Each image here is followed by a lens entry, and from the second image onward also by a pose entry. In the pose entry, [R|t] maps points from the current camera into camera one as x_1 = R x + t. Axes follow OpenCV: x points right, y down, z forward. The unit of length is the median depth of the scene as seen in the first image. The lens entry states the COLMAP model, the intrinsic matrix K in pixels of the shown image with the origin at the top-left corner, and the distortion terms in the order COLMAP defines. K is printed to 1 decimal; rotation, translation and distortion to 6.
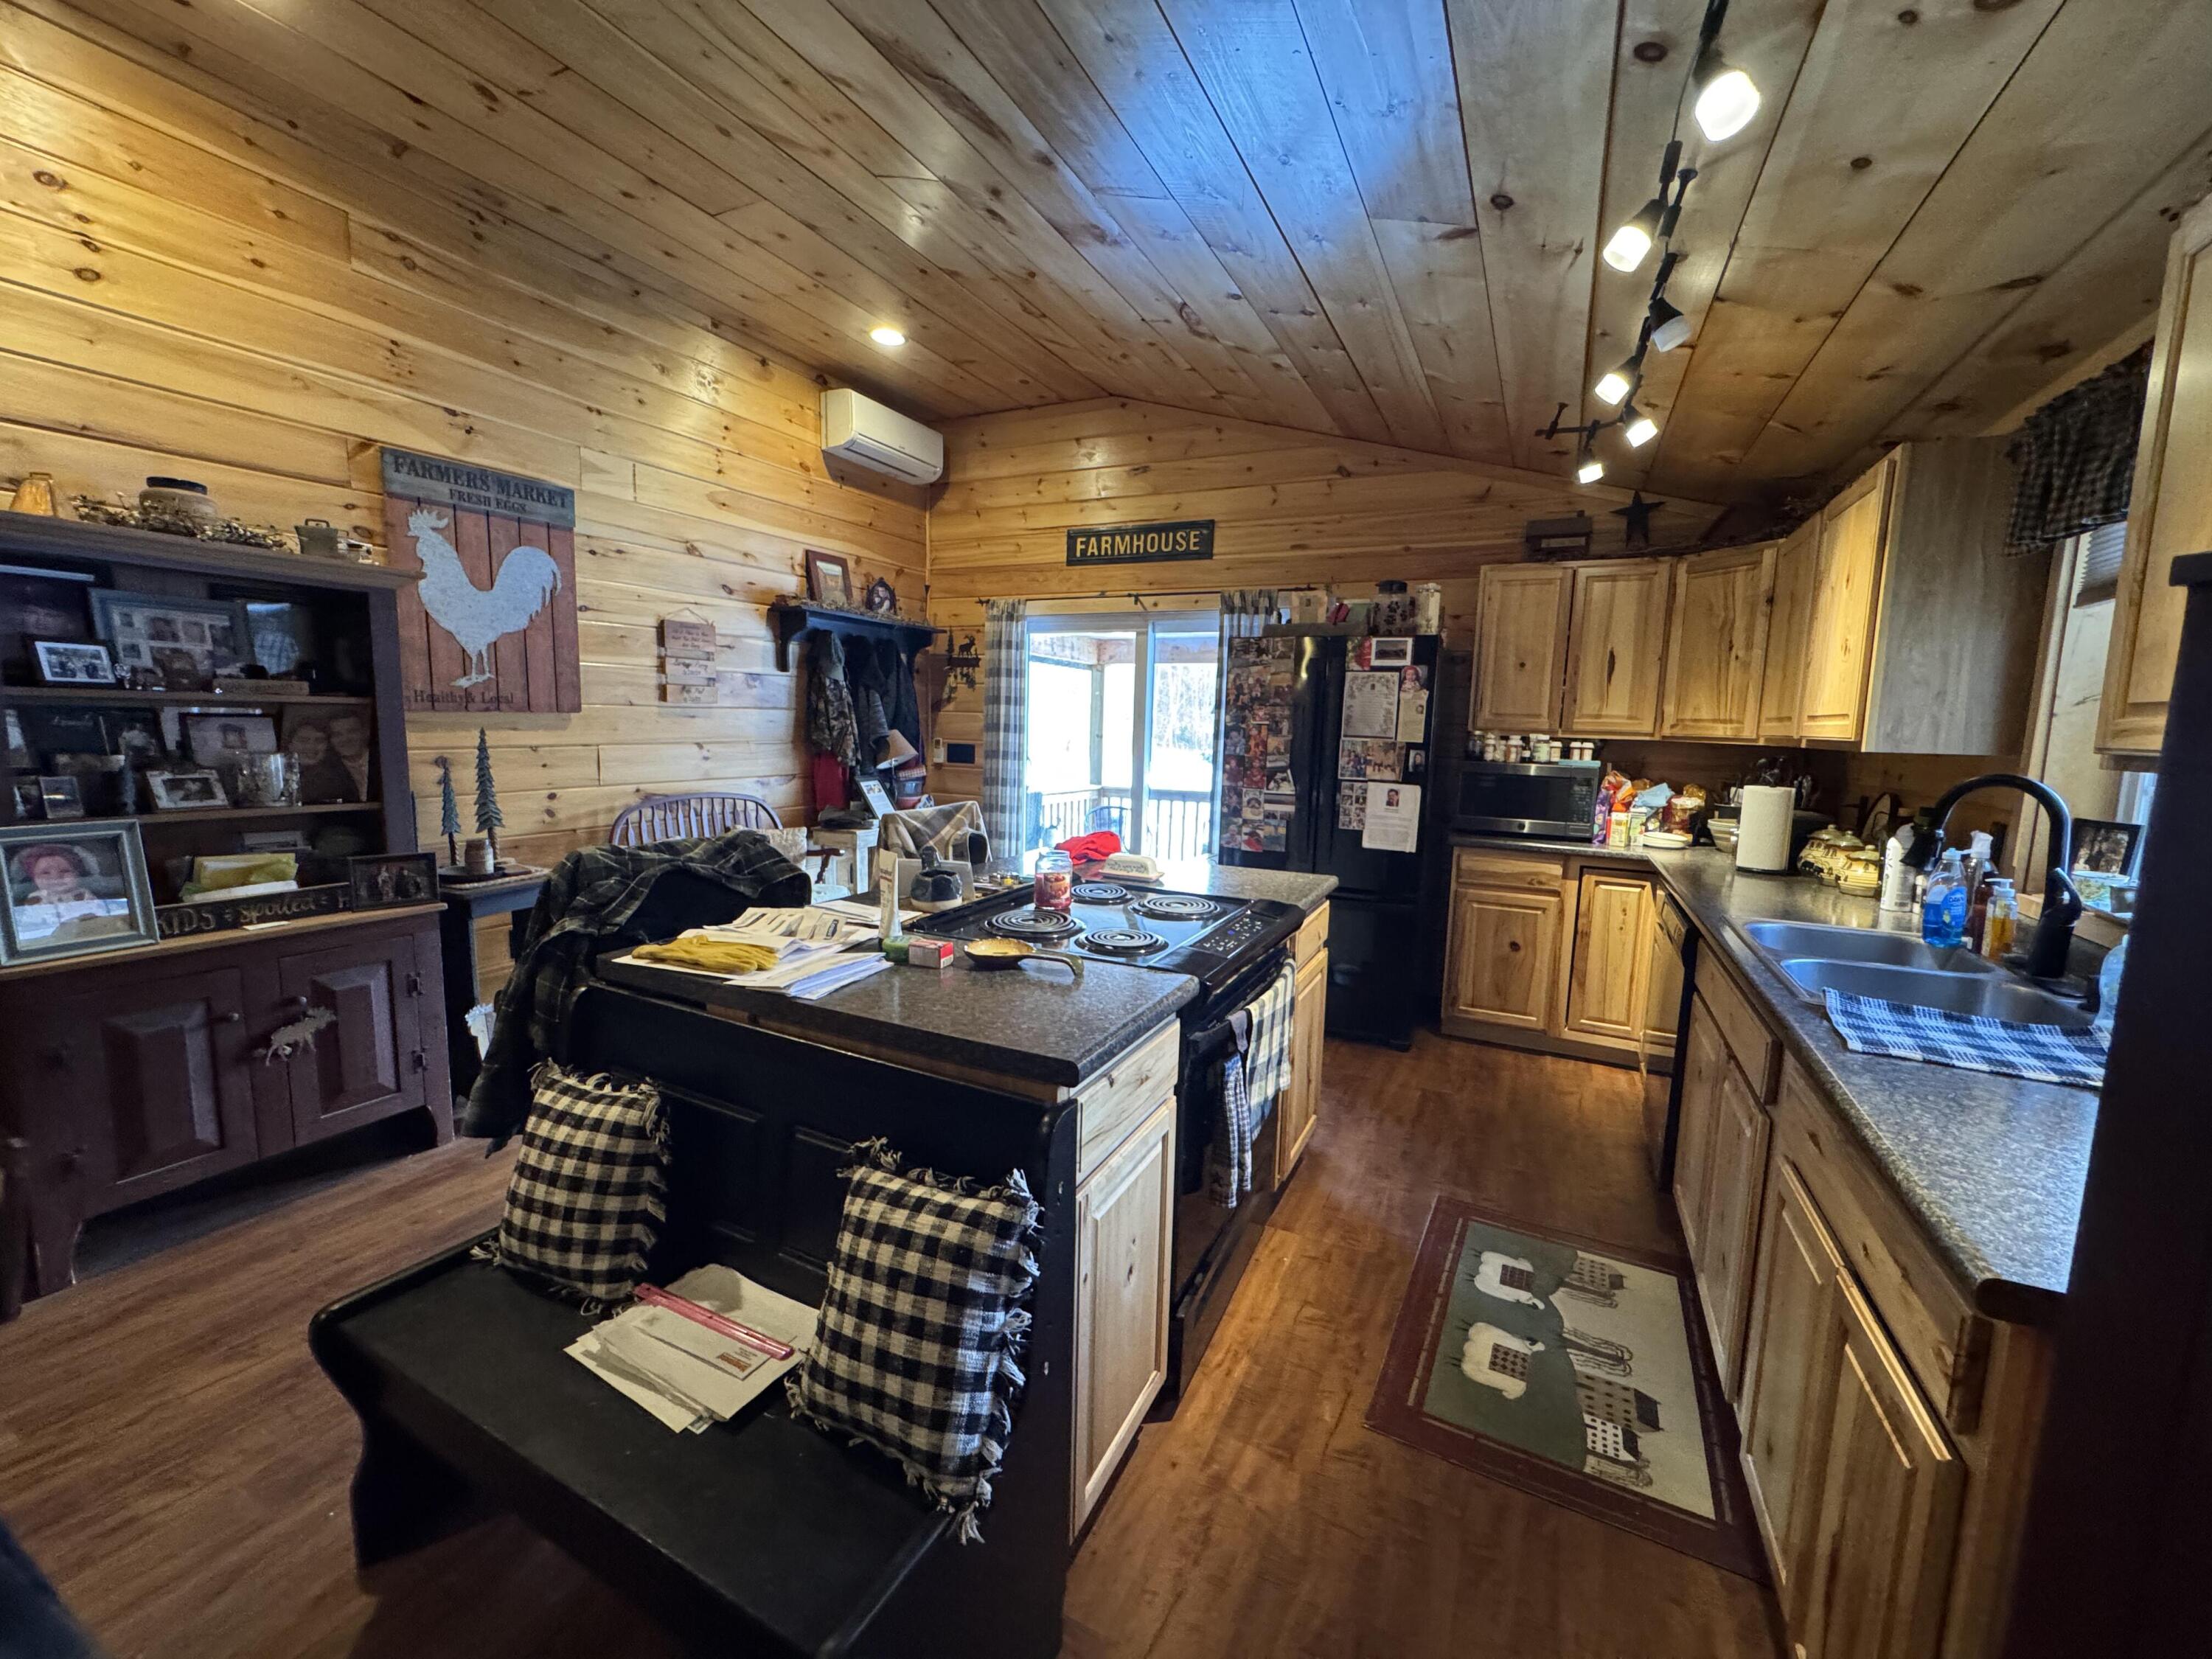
lens RADIAL K [[886.4, 0, 1110.0], [0, 886.4, 829.8], [0, 0, 1]] dist [-0.005196, 0.000830]
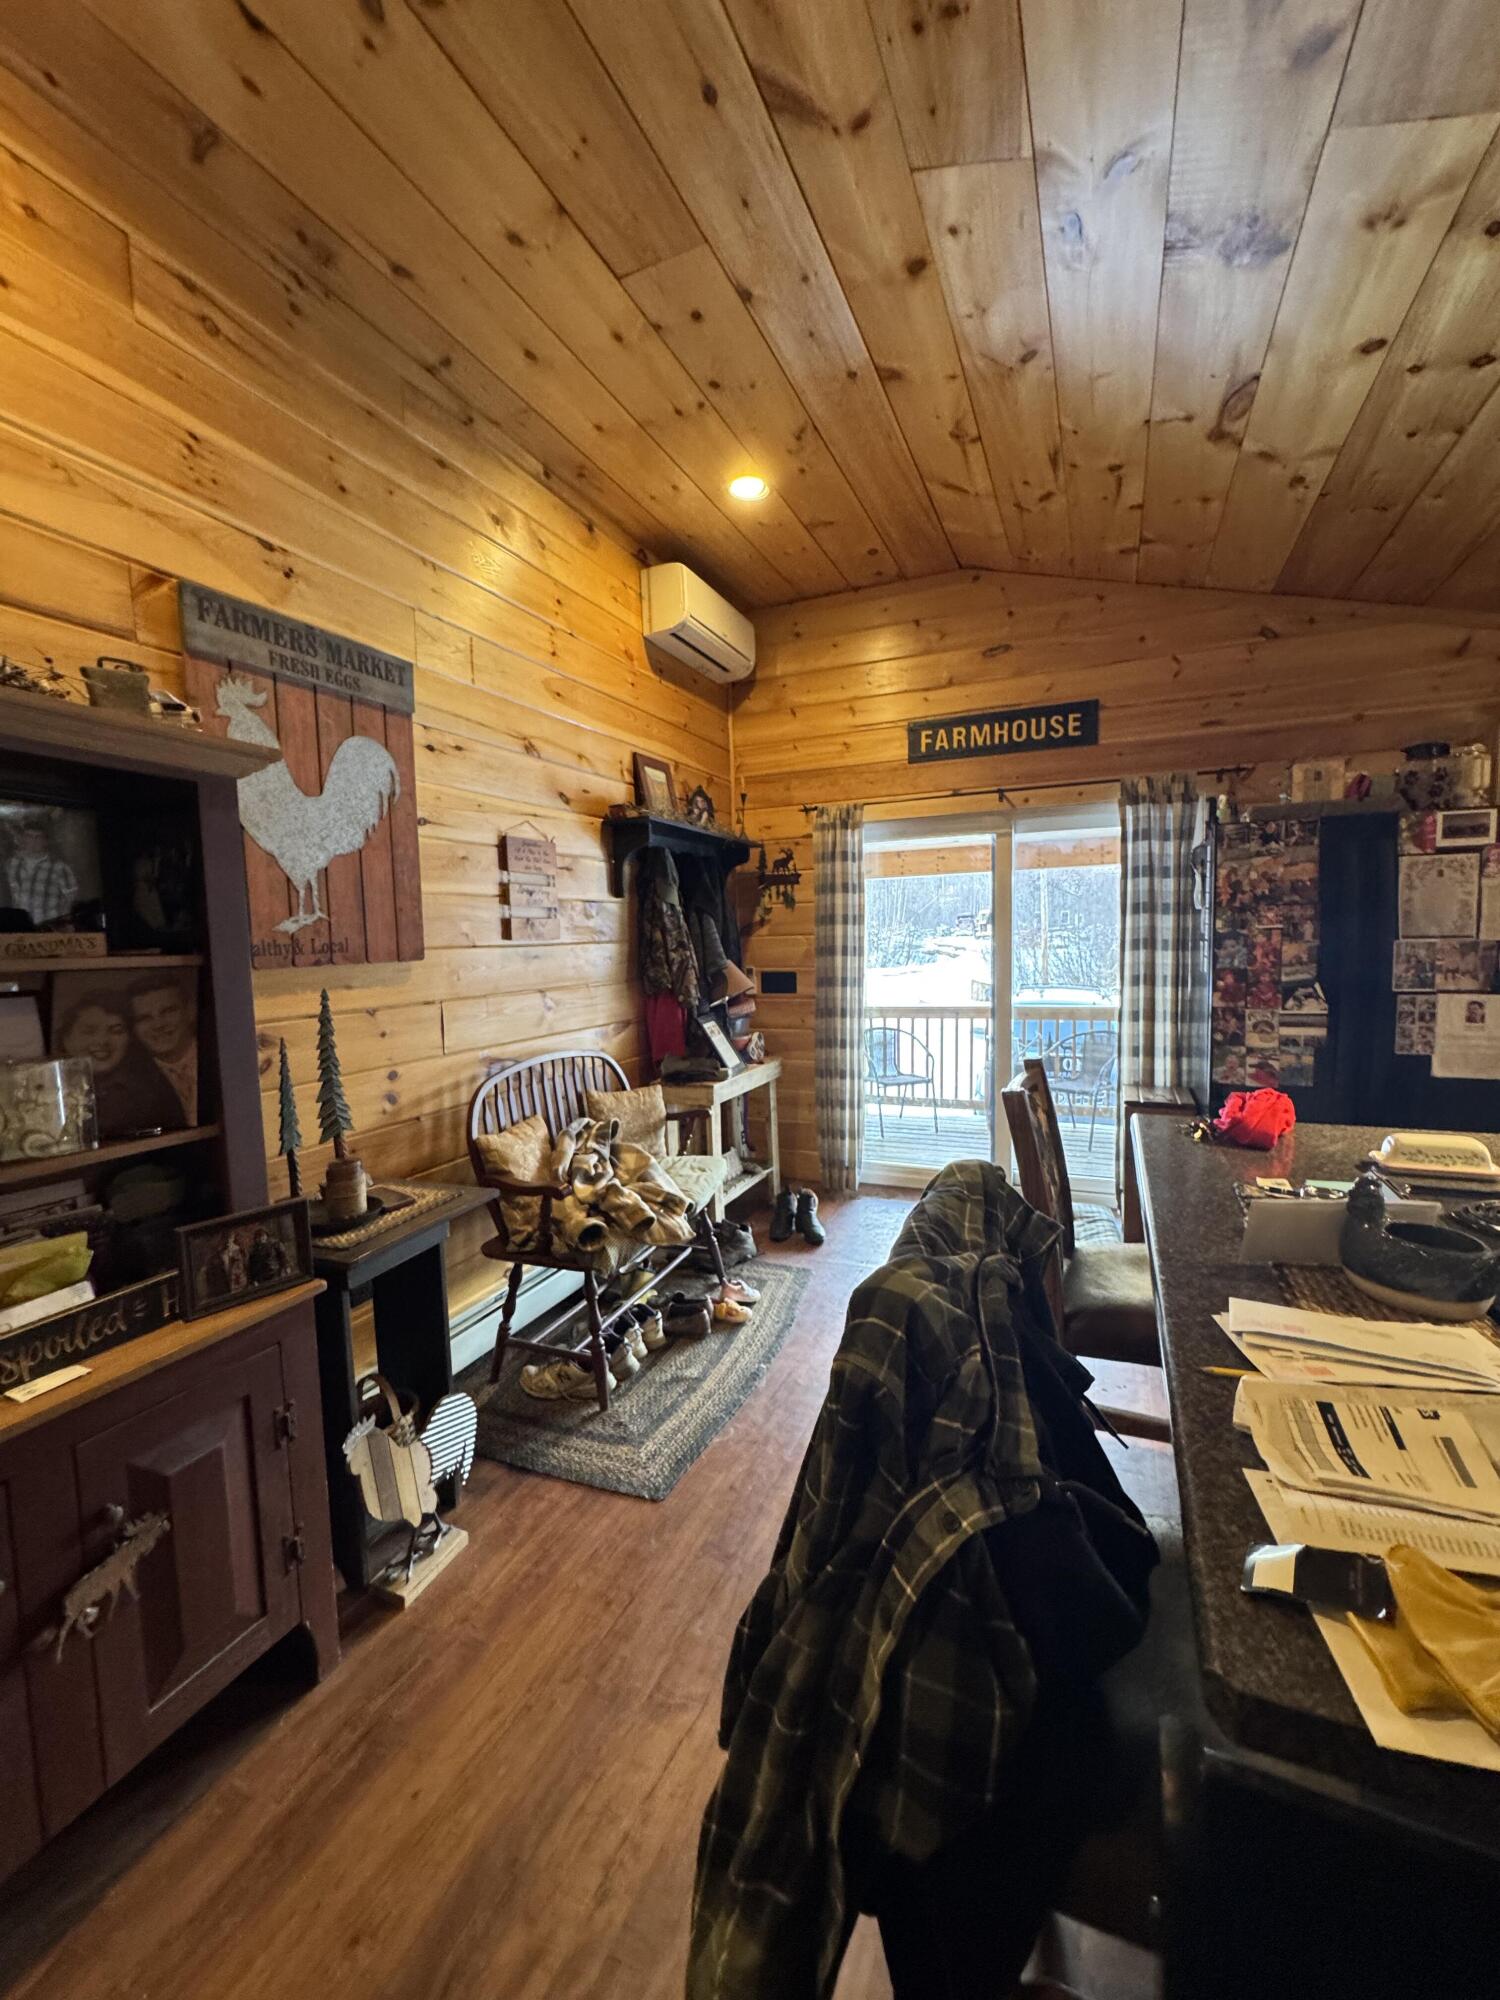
lens RADIAL K [[801.5, 0, 755.2], [0, 801.5, 999.2], [0, 0, 1]] dist [-0.005196, 0.000830]
pose [[0.997593, -0.055854, 0.041080, -0.386934], [0.057773, 0.997218, -0.047103, -0.057122], [-0.038335, 0.049363, 0.998045, 0.352905]]
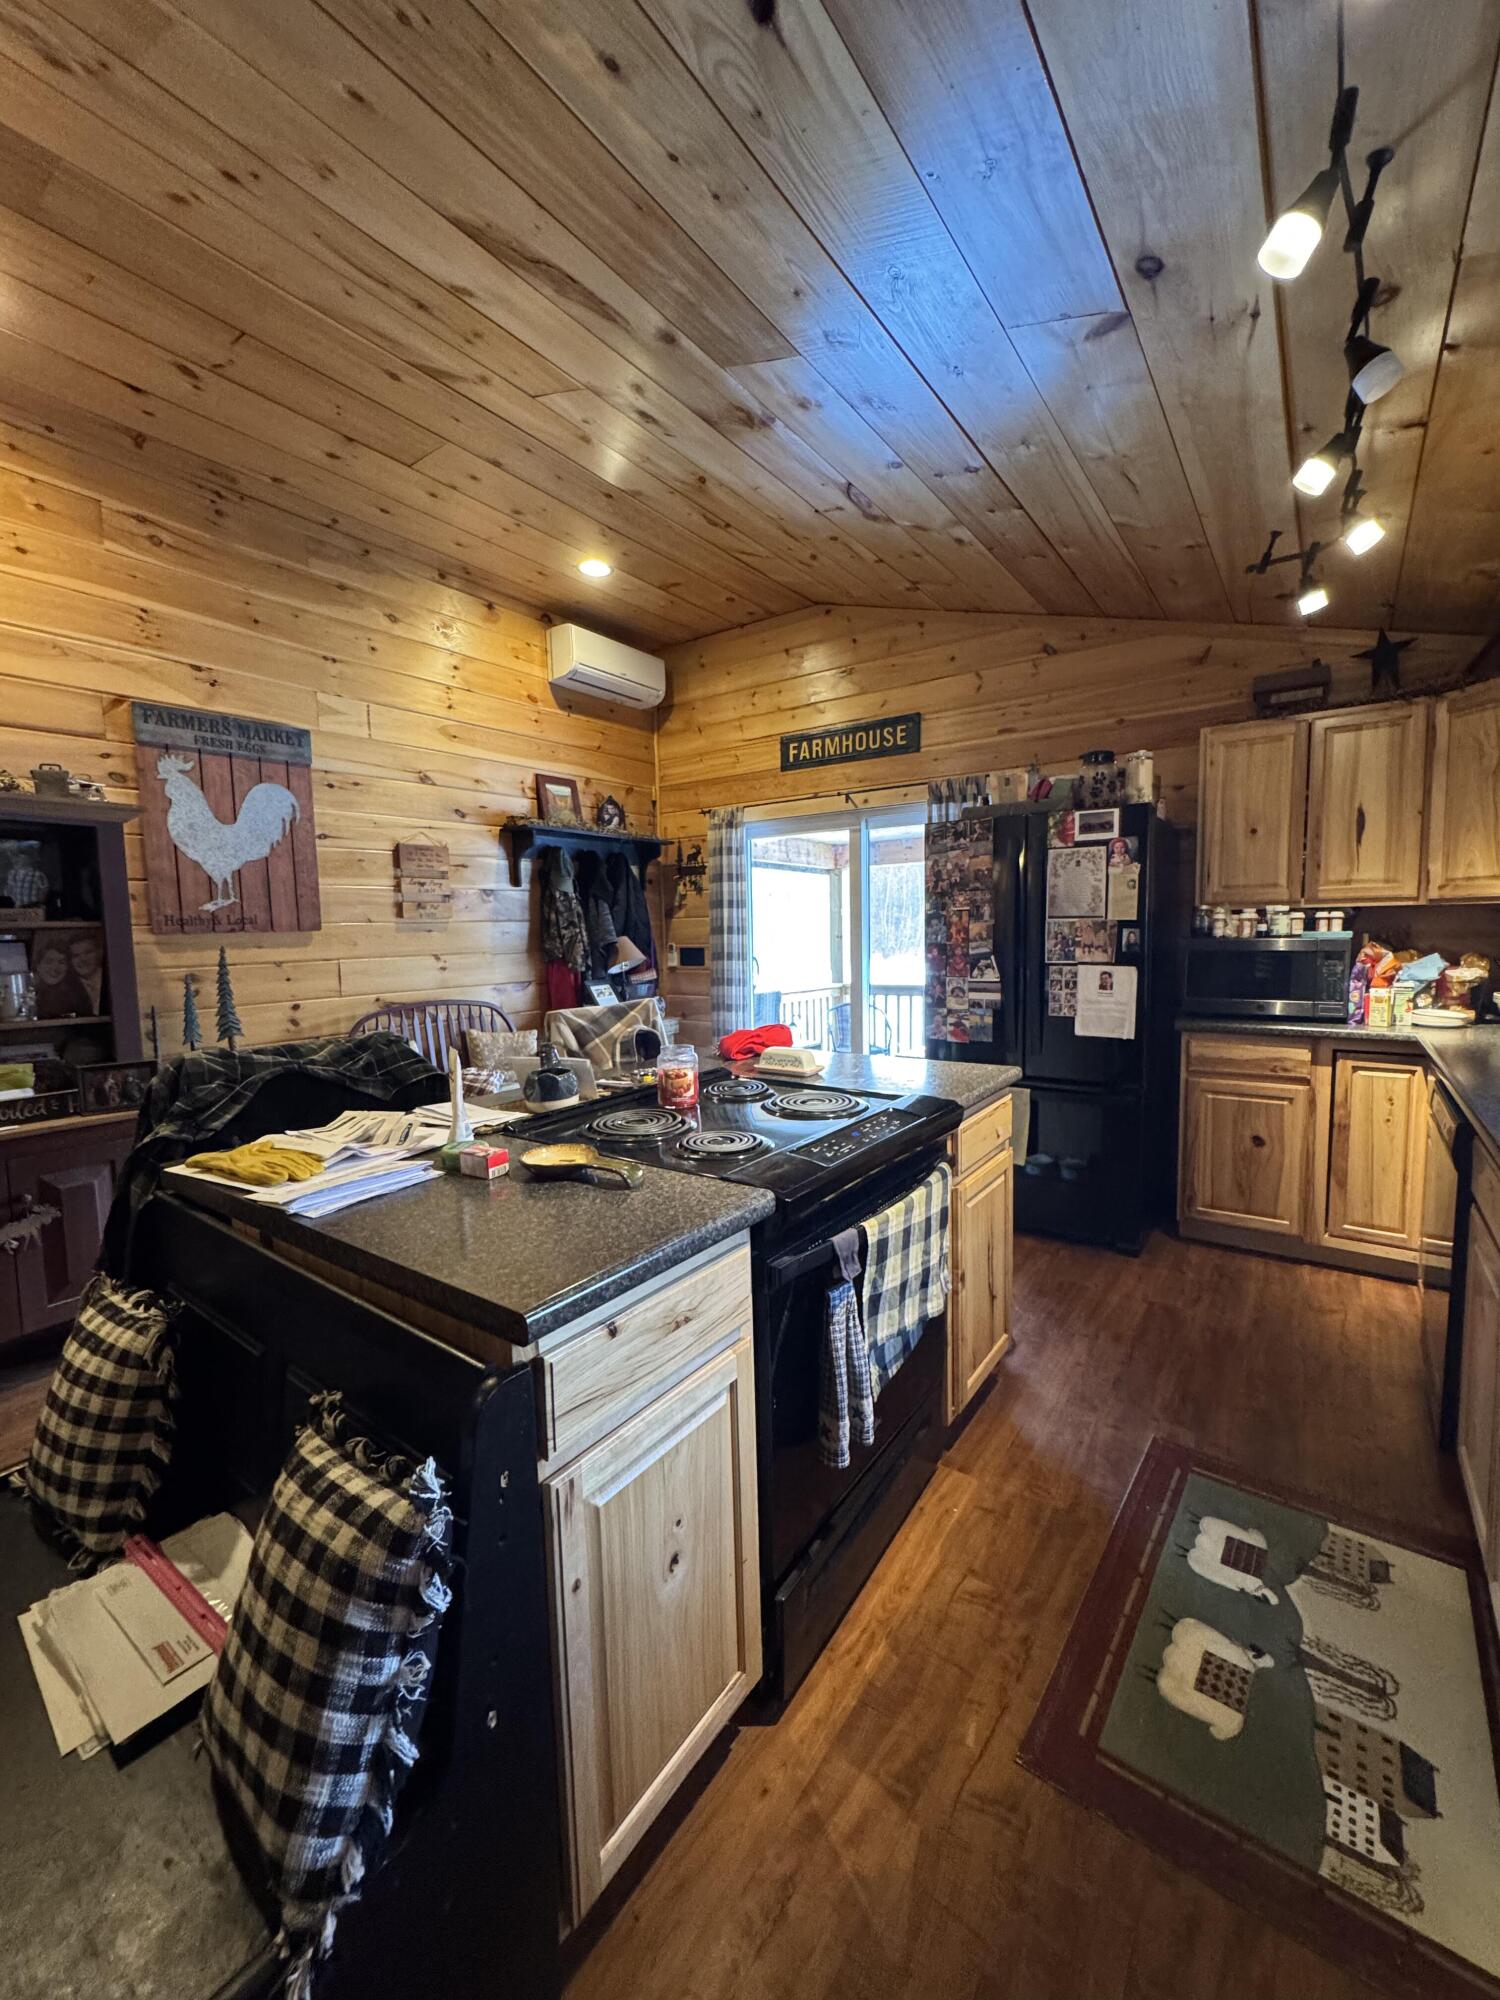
lens RADIAL K [[801.5, 0, 754.1], [0, 801.5, 1000.6], [0, 0, 1]] dist [-0.005196, 0.000830]
pose [[0.985502, -0.032349, -0.166553, 0.105864], [0.026336, 0.998924, -0.038184, 0.007624], [0.167609, 0.033244, 0.985293, 0.124877]]
